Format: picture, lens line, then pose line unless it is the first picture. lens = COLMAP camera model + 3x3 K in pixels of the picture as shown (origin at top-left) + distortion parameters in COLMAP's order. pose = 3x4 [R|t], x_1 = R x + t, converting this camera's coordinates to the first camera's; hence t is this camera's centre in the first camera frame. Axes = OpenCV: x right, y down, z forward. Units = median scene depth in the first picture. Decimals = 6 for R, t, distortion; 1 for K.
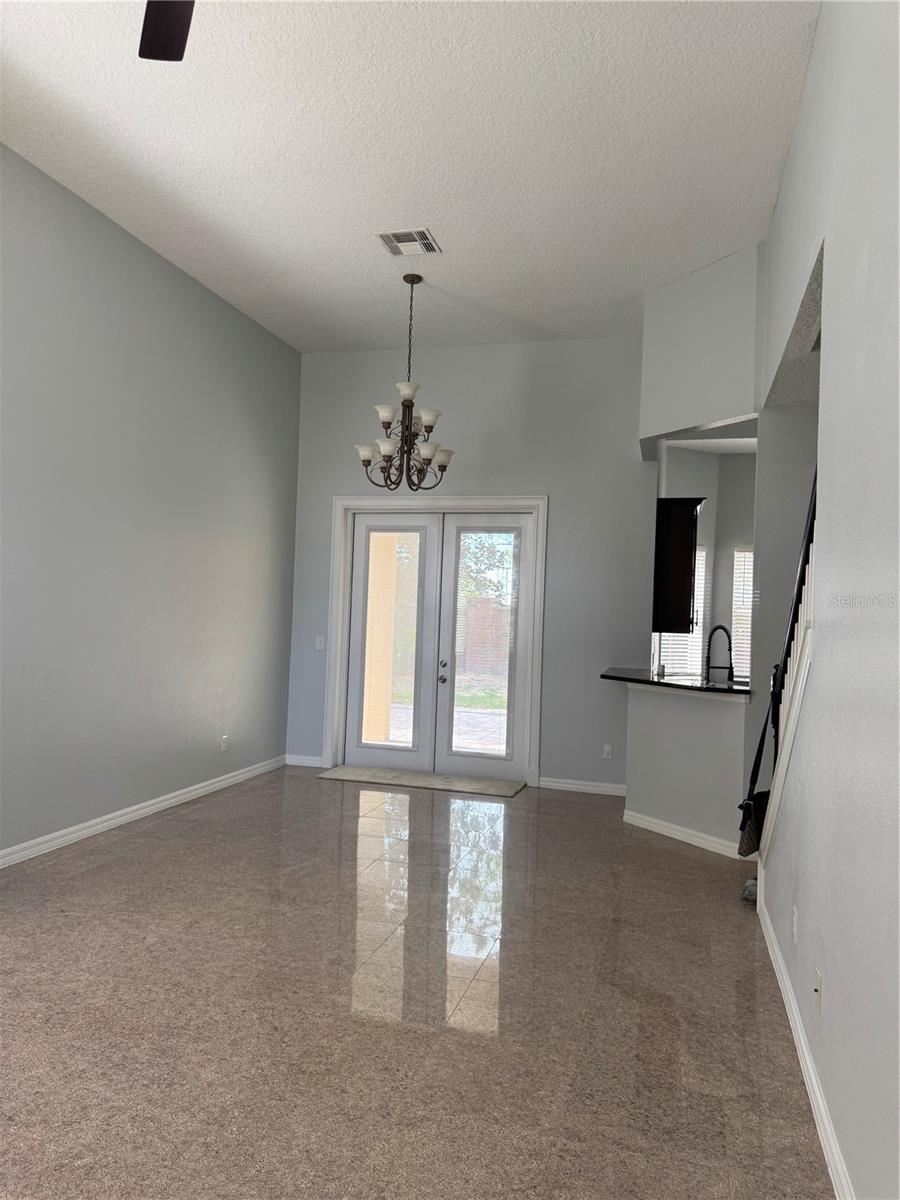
lens RADIAL K [[845.4, 0, 449.4], [0, 845.4, 602.2], [0, 0, 1]] dist [-0.011634, -0.015524]
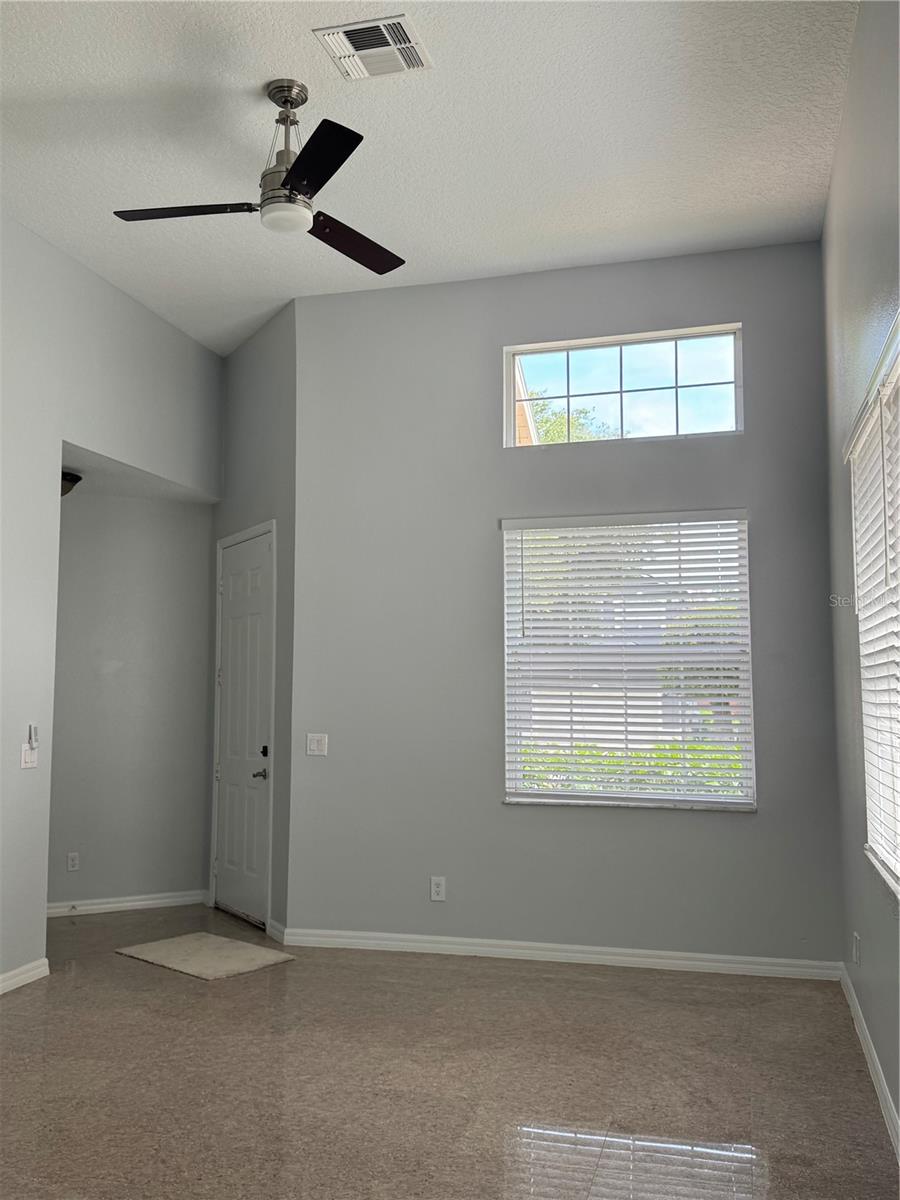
lens RADIAL K [[1083.4, 0, 448.3], [0, 1083.4, 600.7], [0, 0, 1]] dist [0.001784, 0.002362]
pose [[-0.999336, -0.036355, -0.002230, -0.544446], [-0.035964, 0.994564, -0.097716, 0.012311], [0.005771, -0.097571, -0.995212, 2.476134]]
